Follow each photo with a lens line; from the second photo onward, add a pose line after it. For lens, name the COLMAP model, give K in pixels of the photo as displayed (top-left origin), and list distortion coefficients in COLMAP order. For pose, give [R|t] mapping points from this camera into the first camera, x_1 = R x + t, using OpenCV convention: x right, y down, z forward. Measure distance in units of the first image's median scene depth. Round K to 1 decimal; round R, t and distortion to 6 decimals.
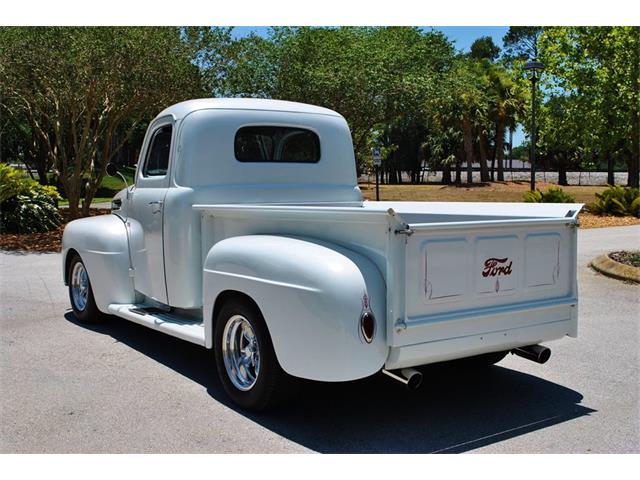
lens RADIAL K [[791.7, 0, 320.0], [0, 791.7, 240.0], [0, 0, 1]] dist [-0.094426, 0.141007]
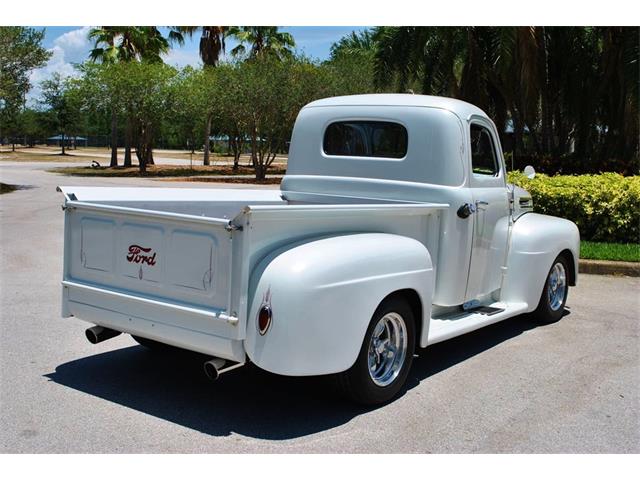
lens RADIAL K [[791.7, 0, 320.0], [0, 791.7, 240.0], [0, 0, 1]] dist [-0.094426, 0.141007]
pose [[0.342691, 0.120232, -0.931723, 0.935749], [-0.121648, 0.989106, 0.082894, -0.073001], [0.931539, 0.084936, 0.353584, 0.637216]]
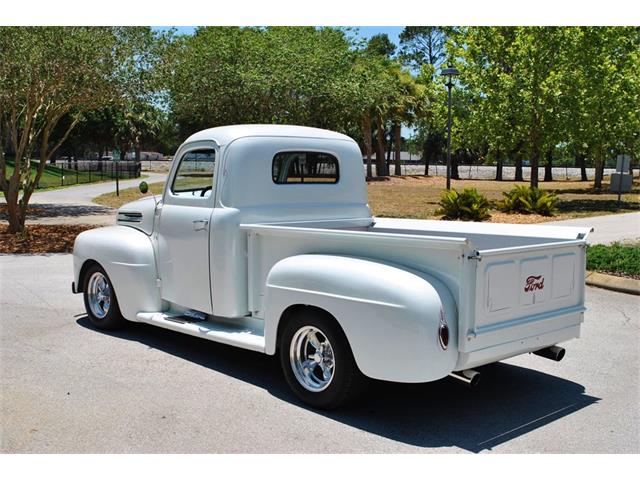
lens RADIAL K [[791.7, 0, 320.0], [0, 791.7, 240.0], [0, 0, 1]] dist [-0.094426, 0.141007]
pose [[0.989394, -0.002680, 0.145230, -0.205136], [0.000677, 0.999904, 0.013843, -0.036578], [-0.145253, -0.013598, 0.989301, -0.107201]]
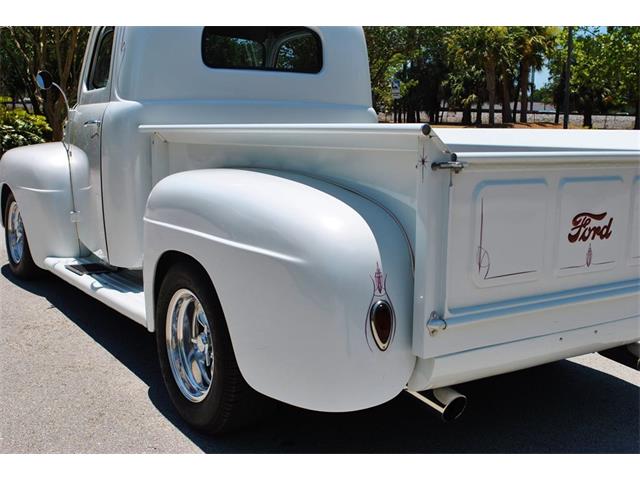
lens RADIAL K [[791.7, 0, 320.0], [0, 791.7, 240.0], [0, 0, 1]] dist [-0.094426, 0.141007]
pose [[0.999611, 0.021643, -0.017598, 0.015788], [-0.020255, 0.996937, 0.075547, 0.001550], [0.019179, -0.075161, 0.996987, 0.279054]]
